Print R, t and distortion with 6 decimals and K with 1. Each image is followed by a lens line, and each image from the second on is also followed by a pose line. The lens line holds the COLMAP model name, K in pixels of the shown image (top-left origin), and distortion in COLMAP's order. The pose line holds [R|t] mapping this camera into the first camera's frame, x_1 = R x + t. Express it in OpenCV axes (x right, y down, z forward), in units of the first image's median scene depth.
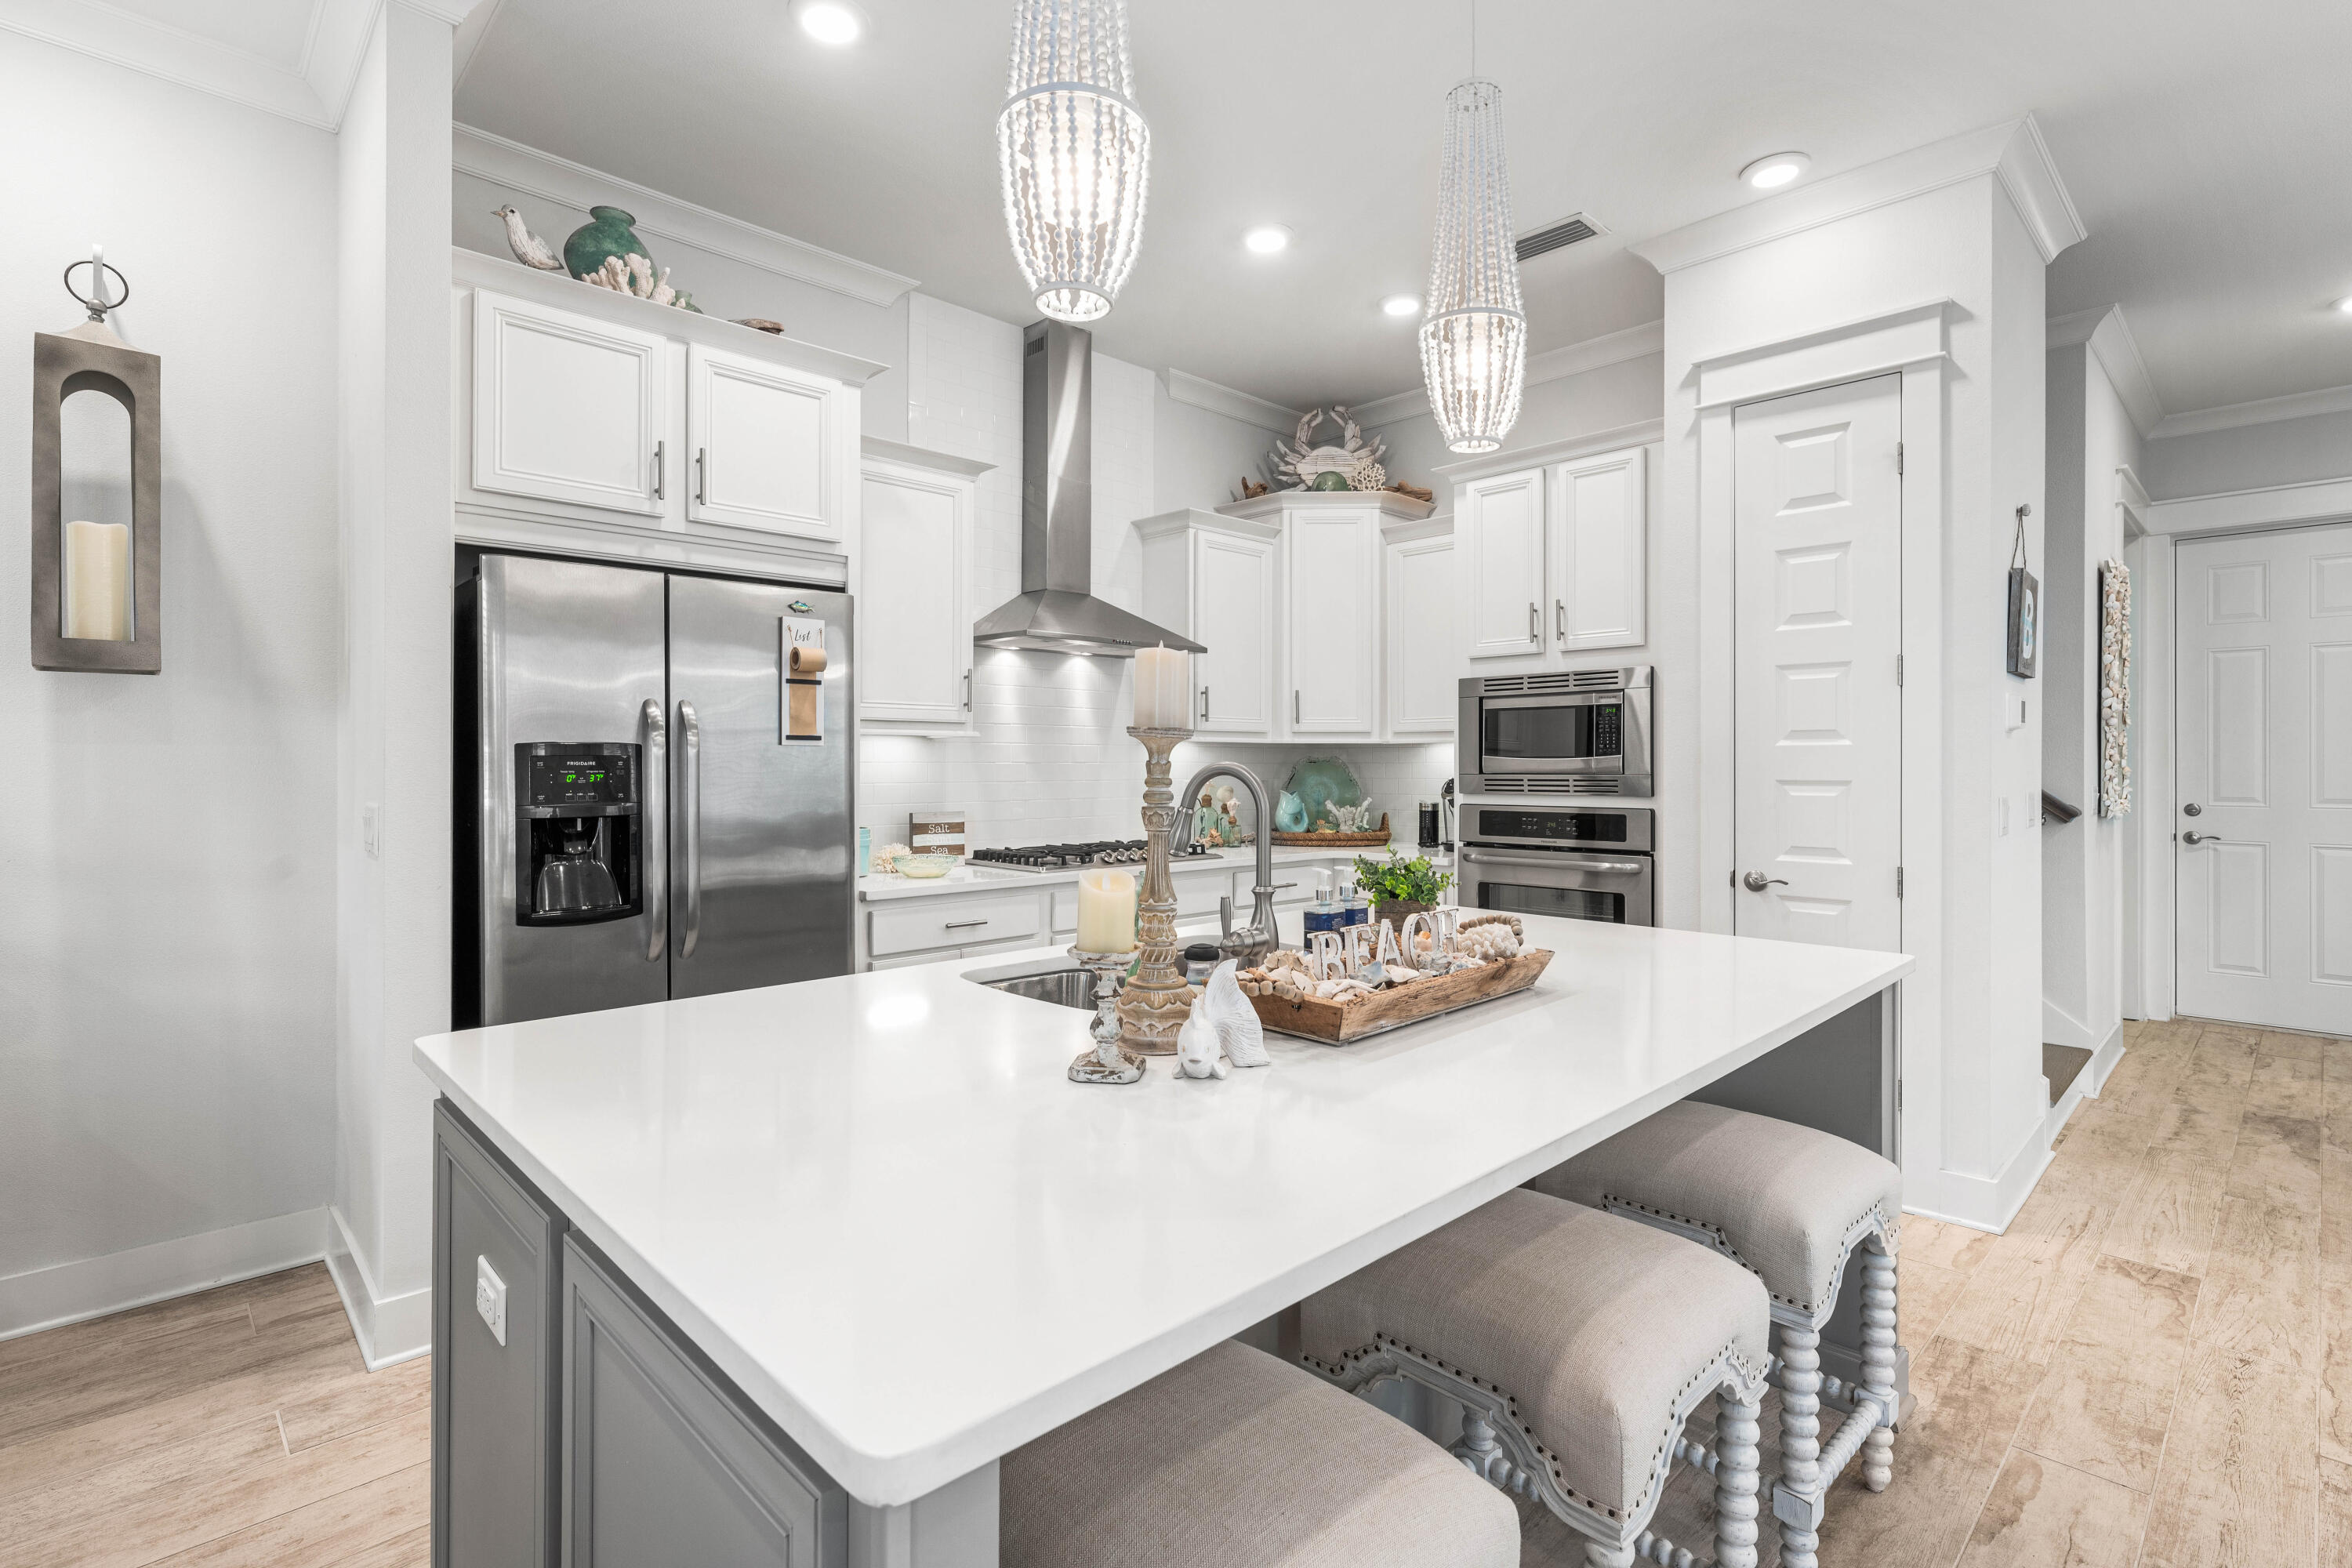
lens RADIAL K [[1105.2, 0, 1179.6], [0, 1105.2, 762.7], [0, 0, 1]] dist [0.004705, -0.000029]
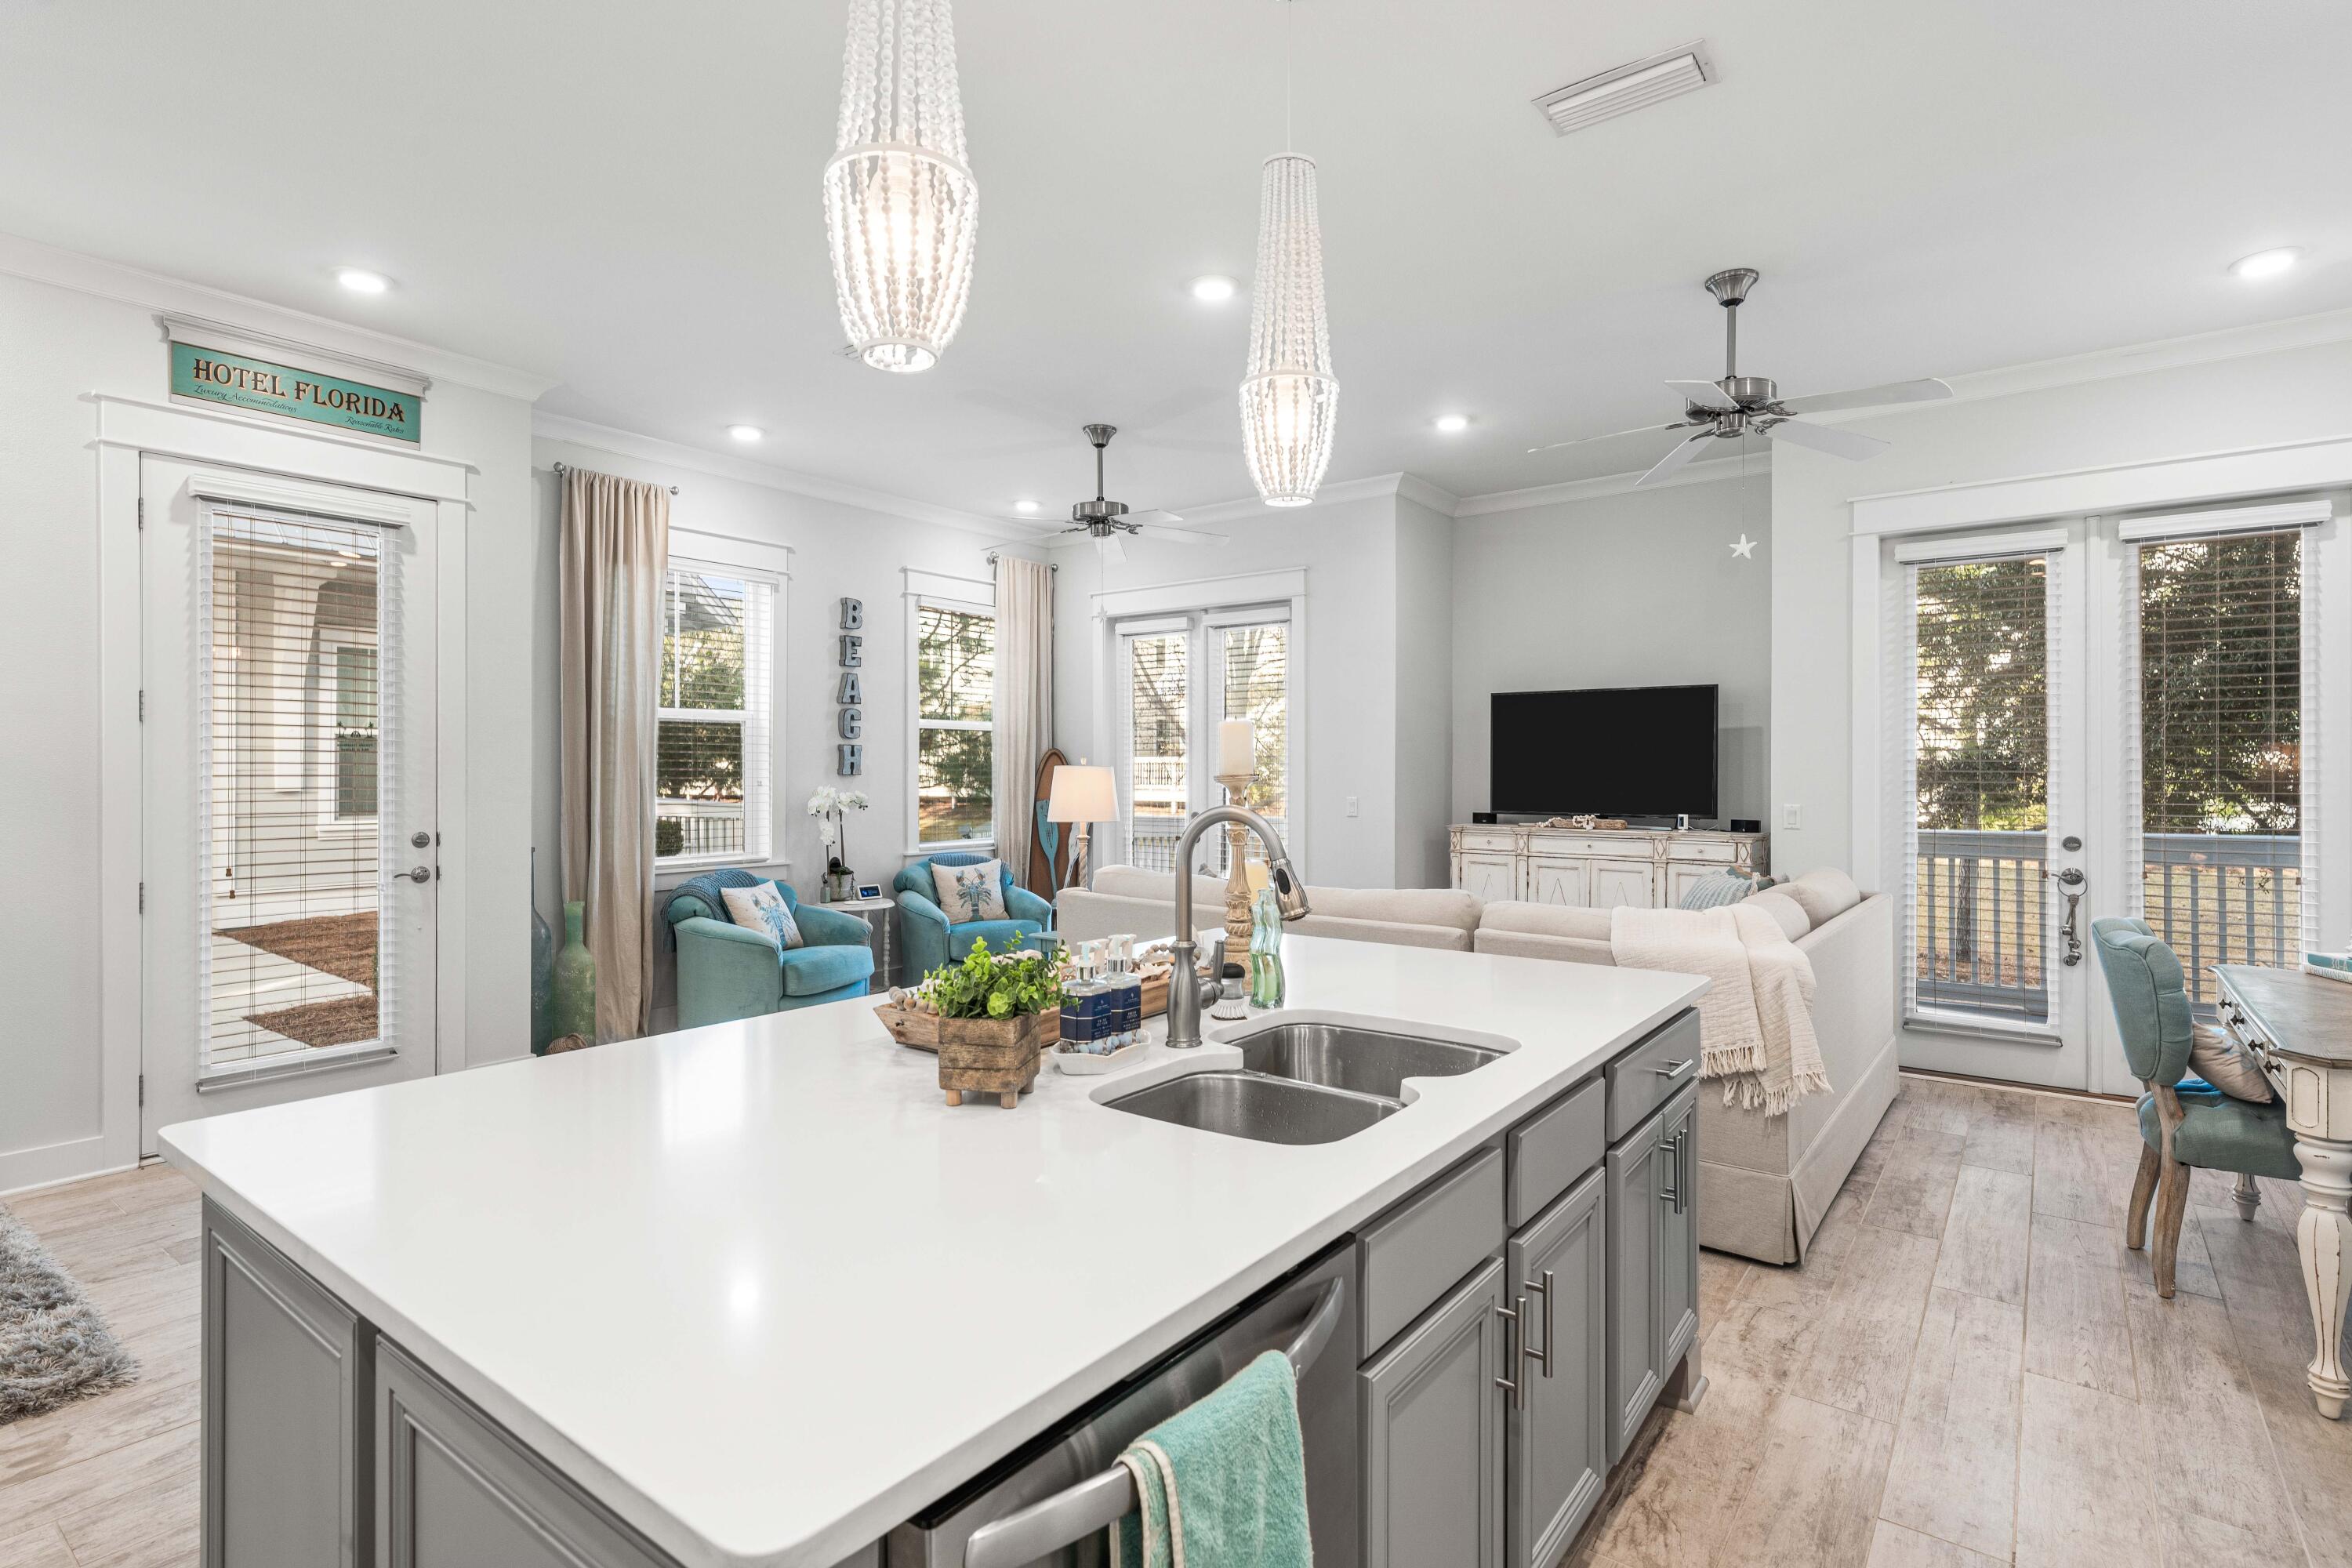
lens RADIAL K [[1144.7, 0, 1177.3], [0, 1144.7, 771.5], [0, 0, 1]] dist [-0.000529, -0.000469]
pose [[-0.989252, -0.001861, -0.146208, 0.106247], [-0.002199, 0.999995, 0.002152, -0.014072], [0.146203, 0.002451, -0.989252, 0.959993]]
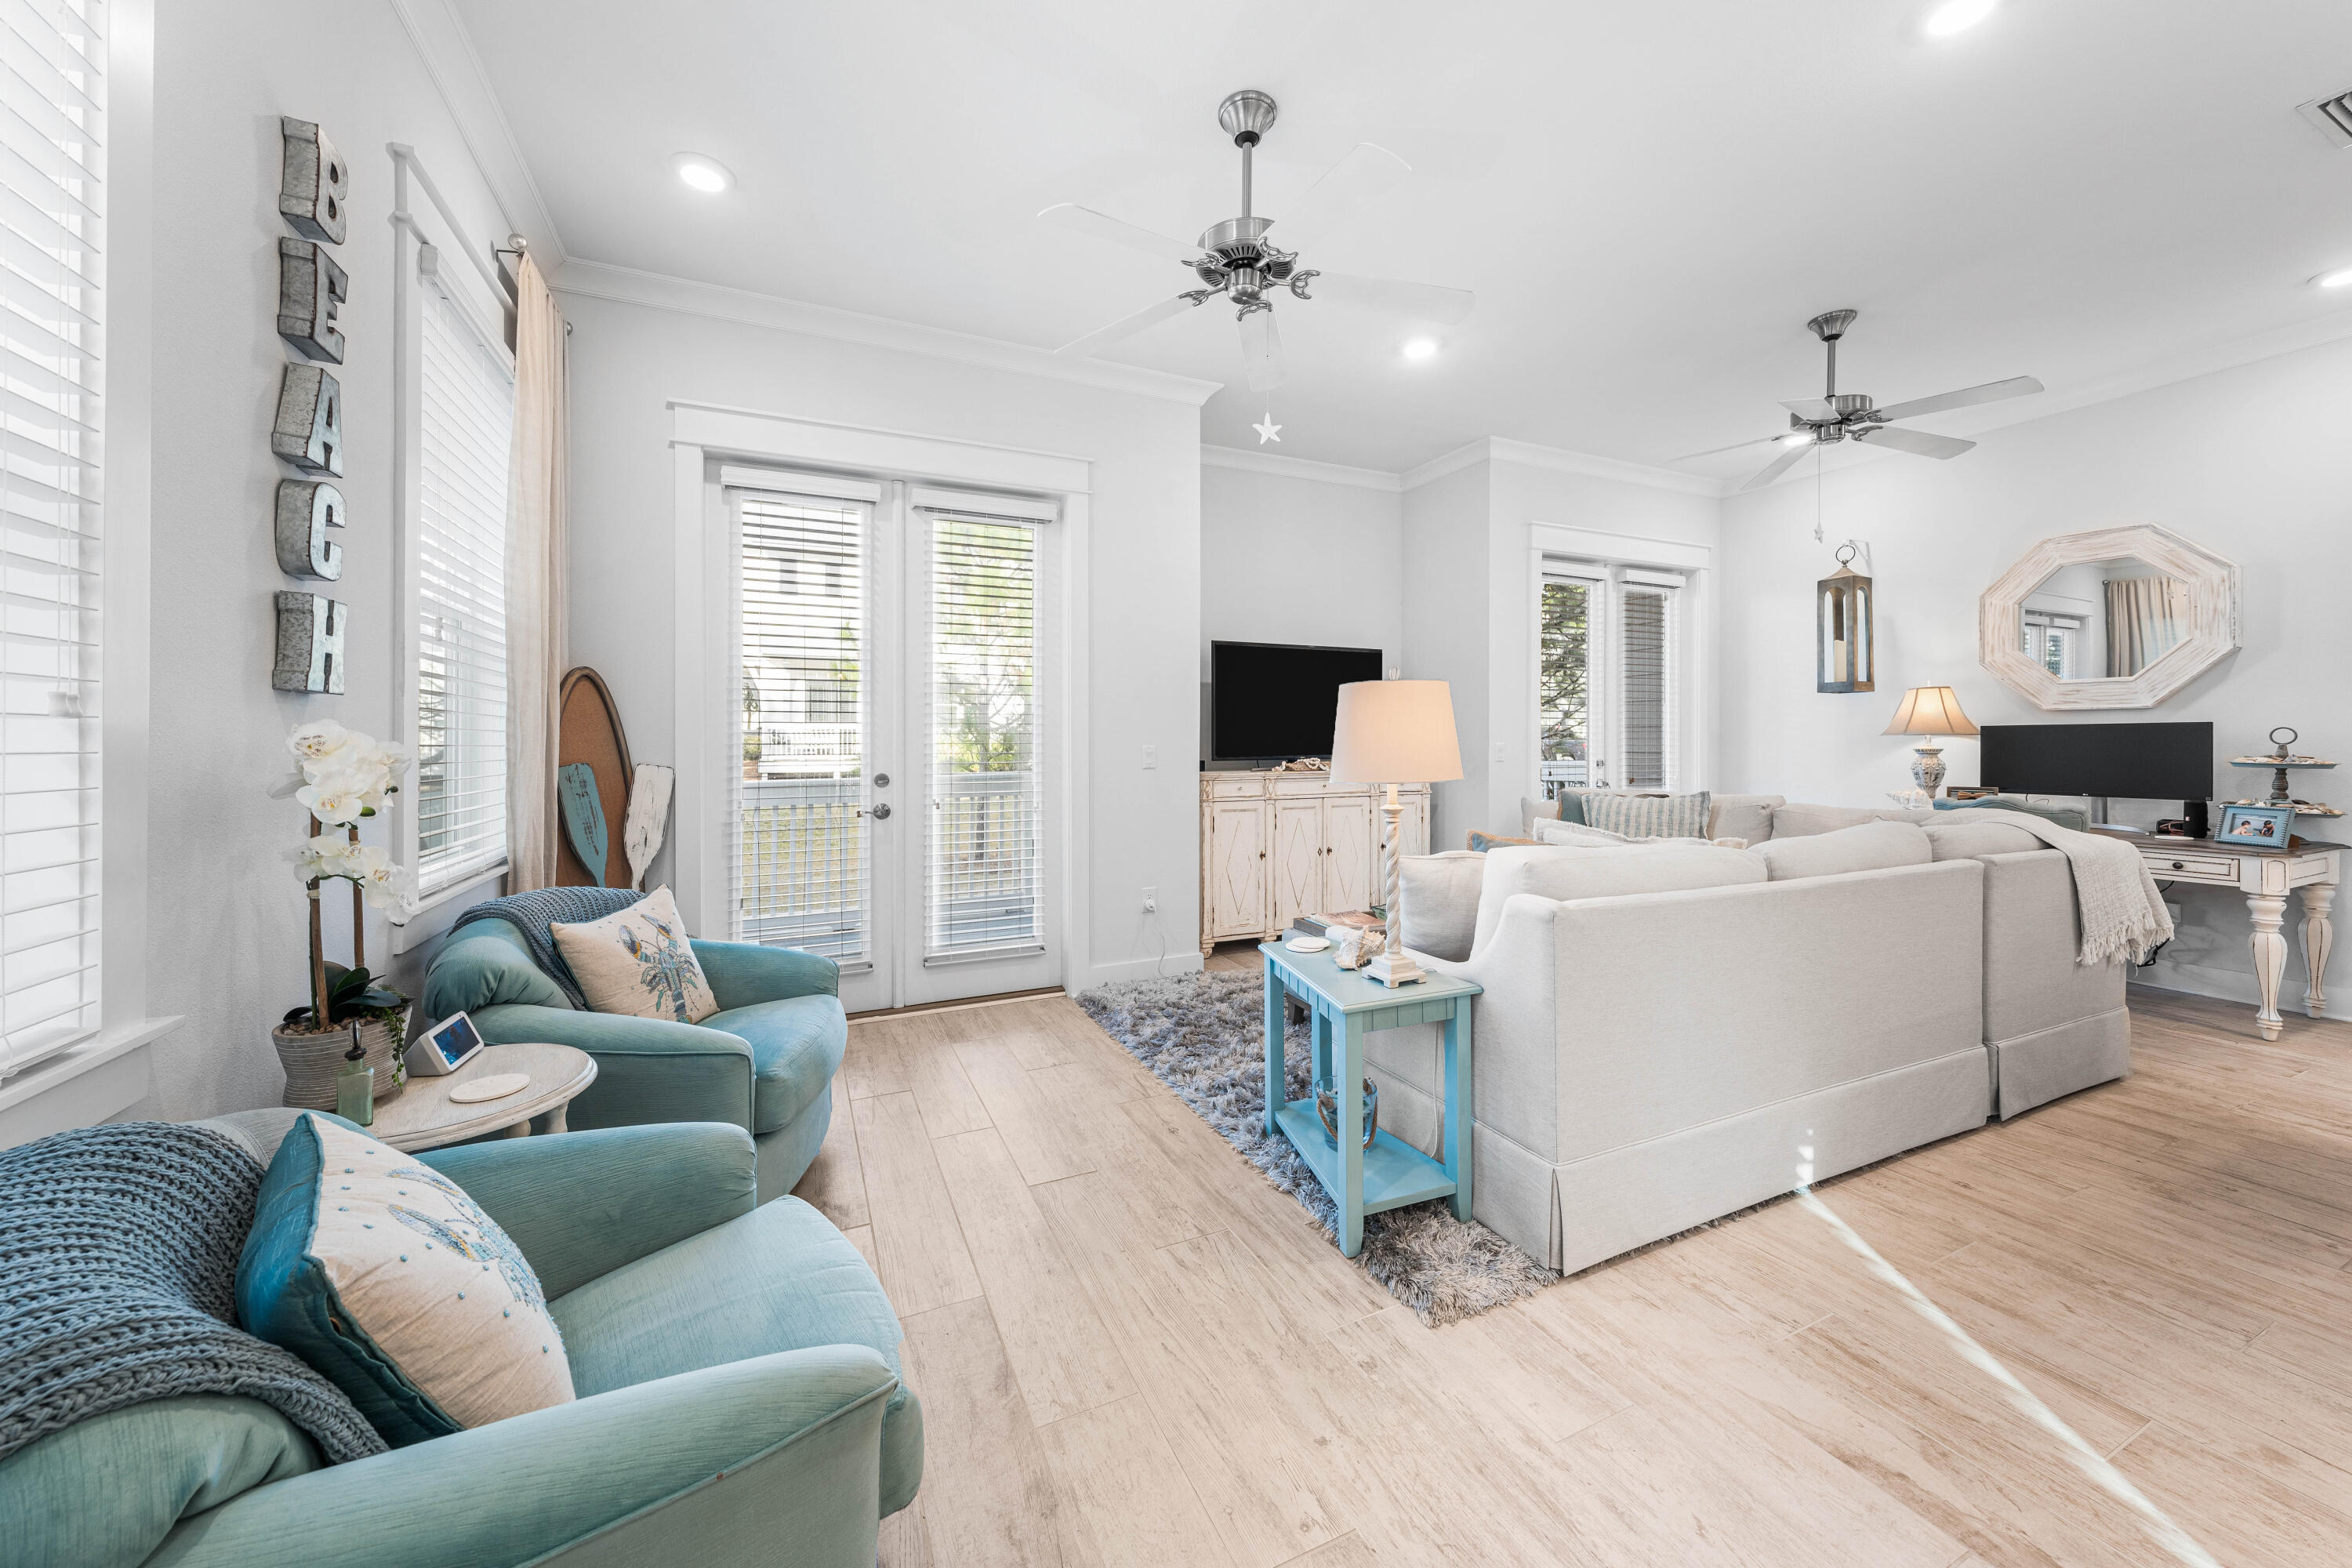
lens RADIAL K [[835.8, 0, 1158.7], [0, 835.8, 737.4], [0, 0, 1]] dist [0.000071, -0.000026]
pose [[-0.340774, -0.001014, -0.940145, 0.581383], [0.001175, 0.999998, -0.001504, 0.017827], [0.940144, -0.001617, -0.340773, -0.285501]]
